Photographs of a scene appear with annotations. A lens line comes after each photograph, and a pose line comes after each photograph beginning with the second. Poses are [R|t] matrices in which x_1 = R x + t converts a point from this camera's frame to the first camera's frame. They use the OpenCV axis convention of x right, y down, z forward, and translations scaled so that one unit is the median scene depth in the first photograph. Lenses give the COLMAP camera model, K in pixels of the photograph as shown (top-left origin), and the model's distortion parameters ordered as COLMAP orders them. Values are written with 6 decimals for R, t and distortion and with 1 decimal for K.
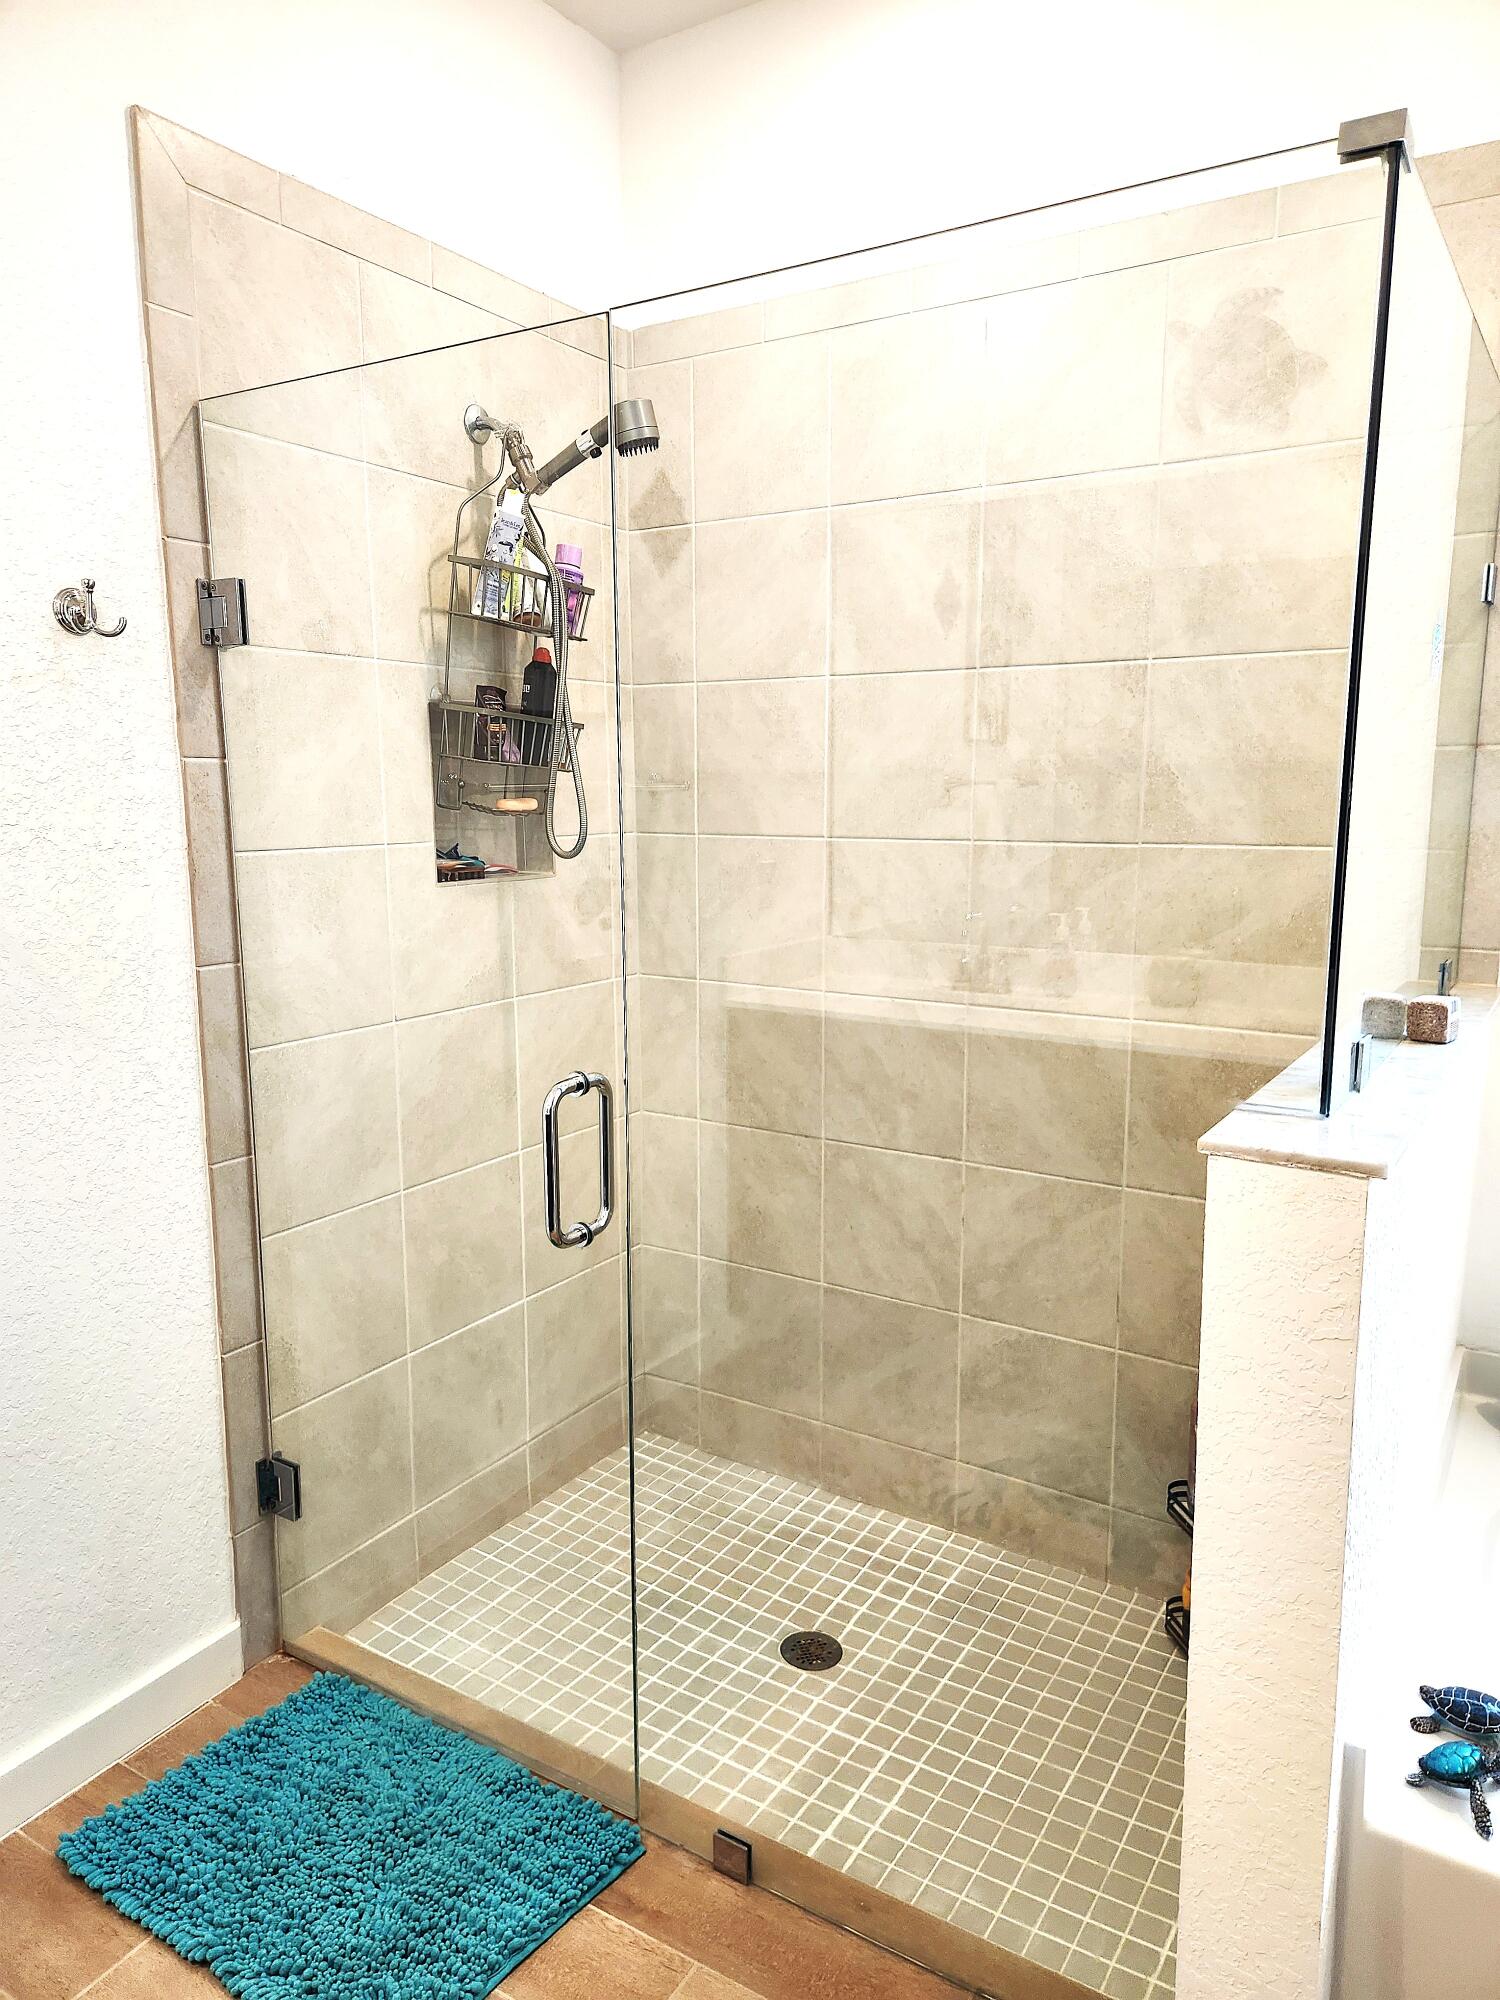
lens RADIAL K [[1334.9, 0, 750.0], [0, 1334.9, 1000.0], [0, 0, 1]] dist [0.081076, -0.068698]
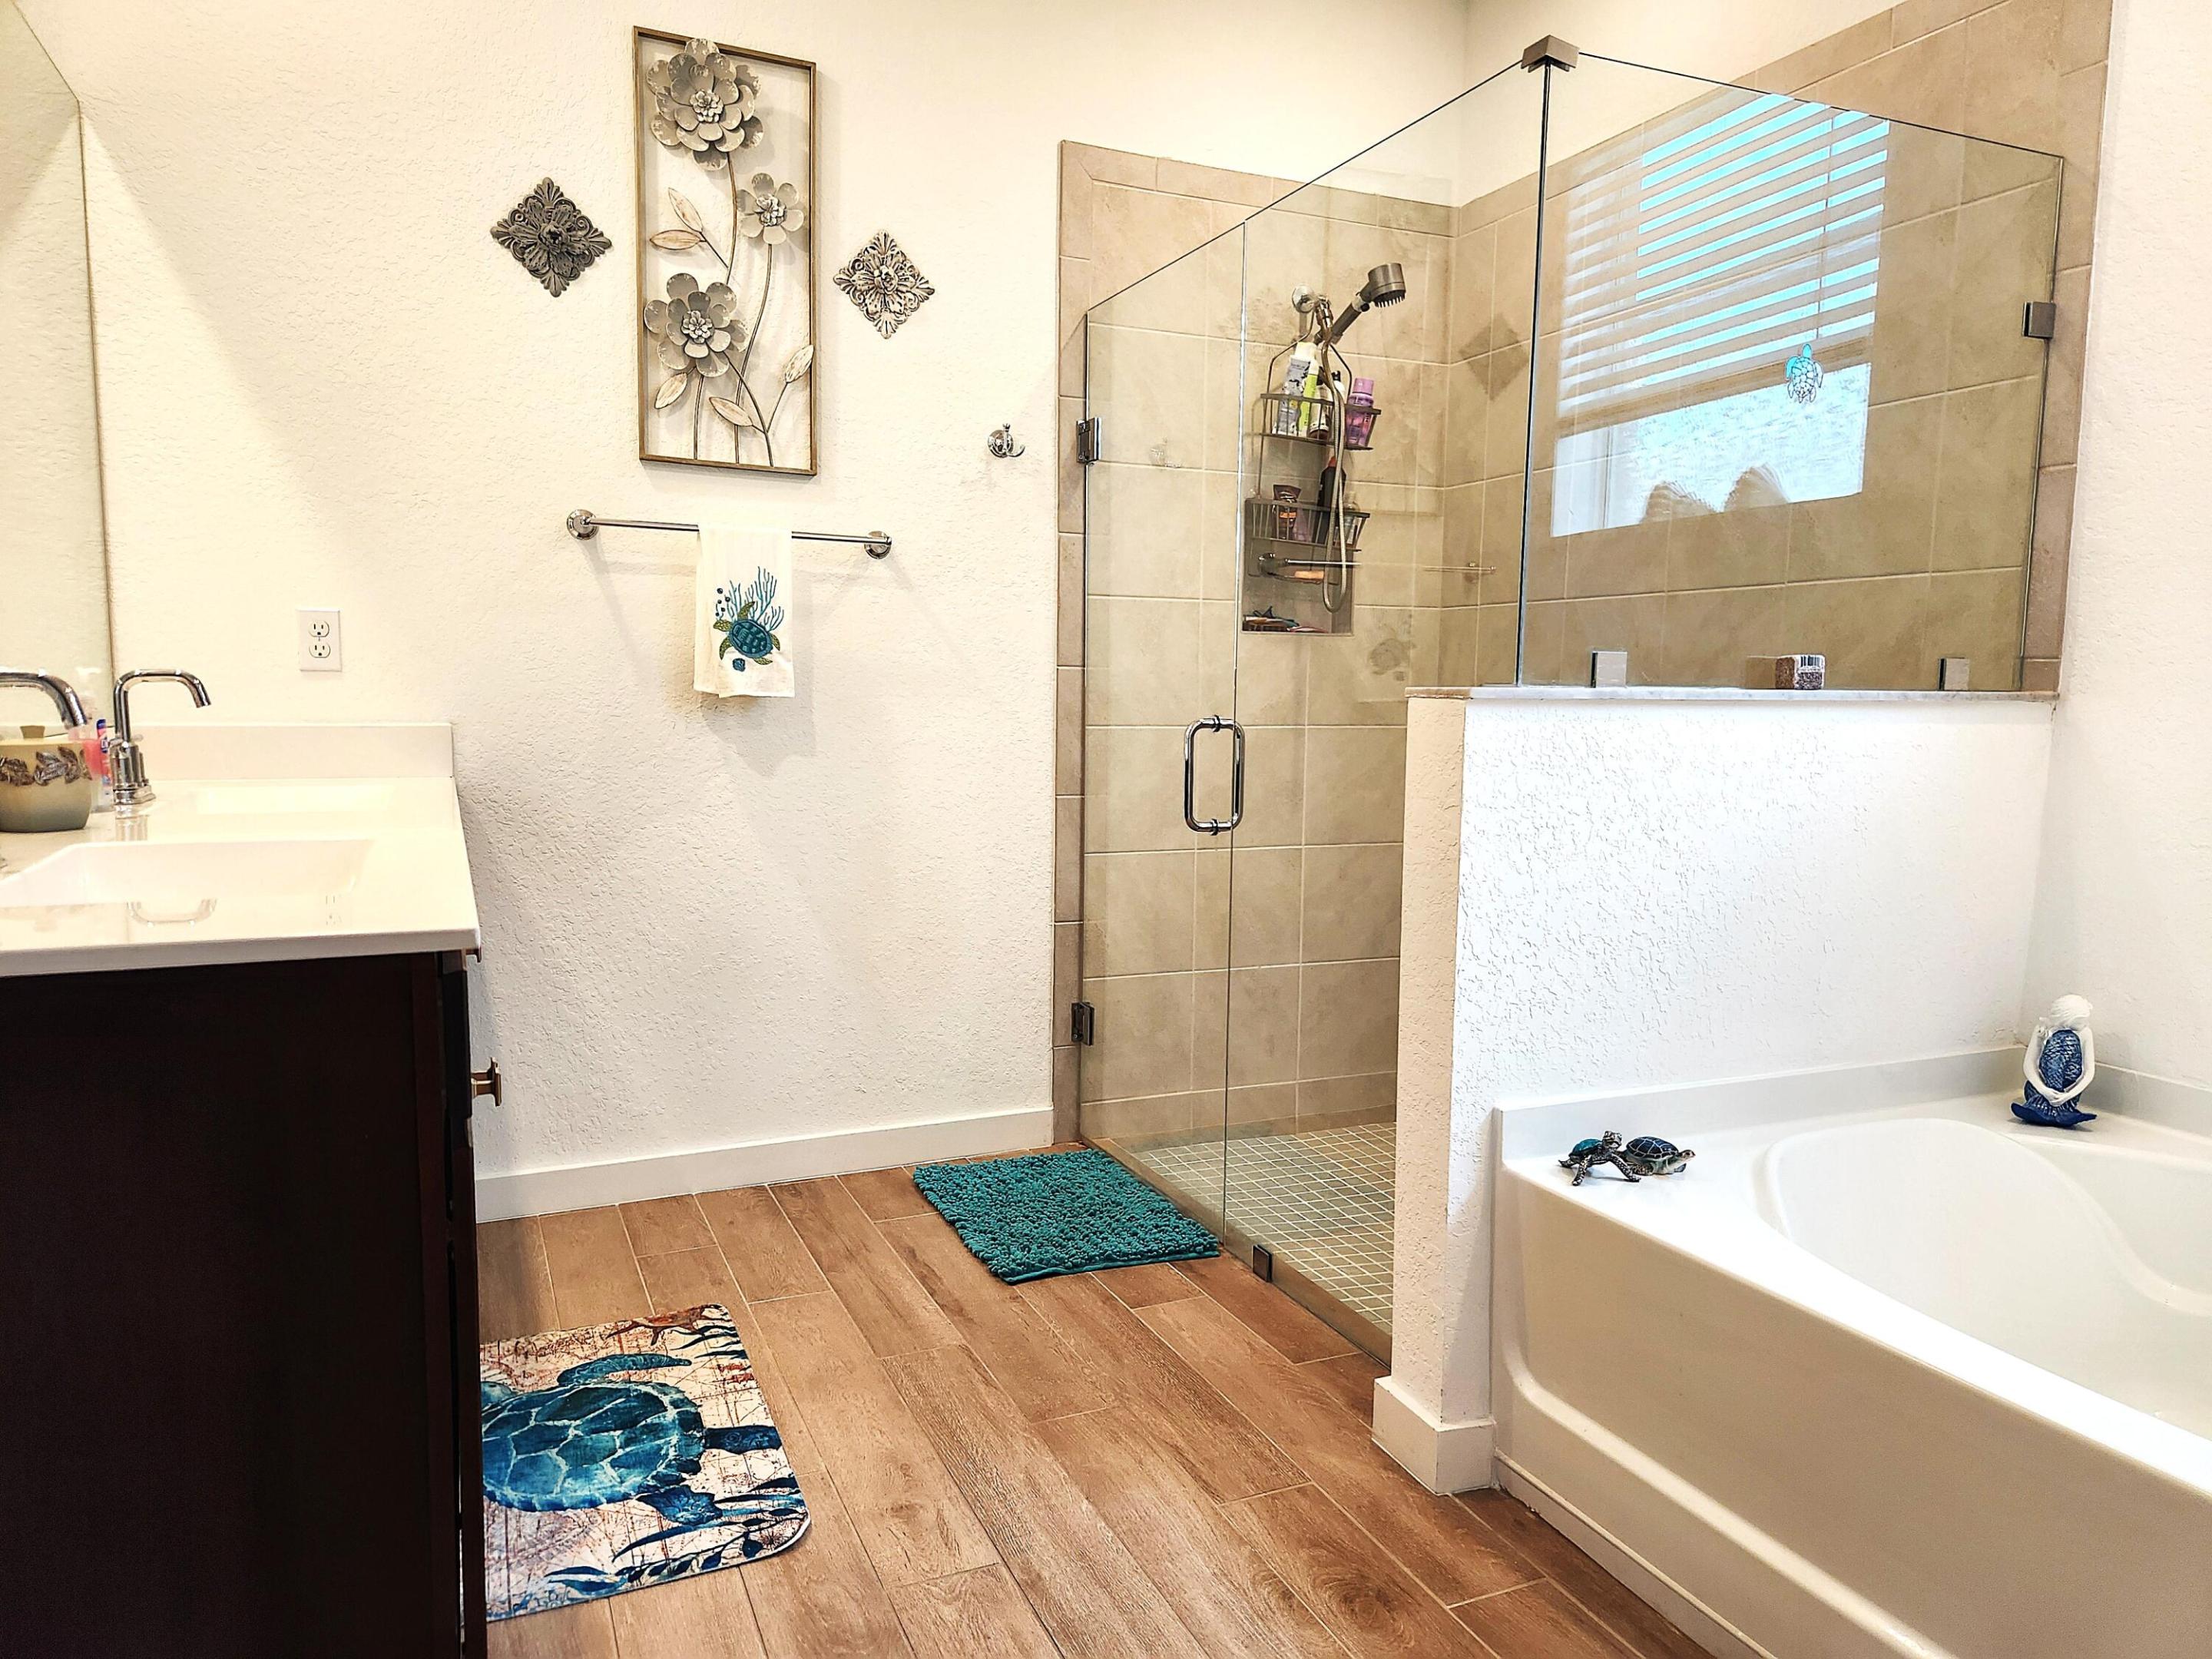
lens RADIAL K [[1452.6, 0, 1106.0], [0, 1452.6, 829.5], [0, 0, 1]] dist [0.062010, -0.002770]
pose [[0.828592, 0.072377, -0.555154, 0.538300], [-0.106136, 0.993934, -0.028832, 0.189111], [0.549700, 0.082812, 0.831247, -0.327717]]
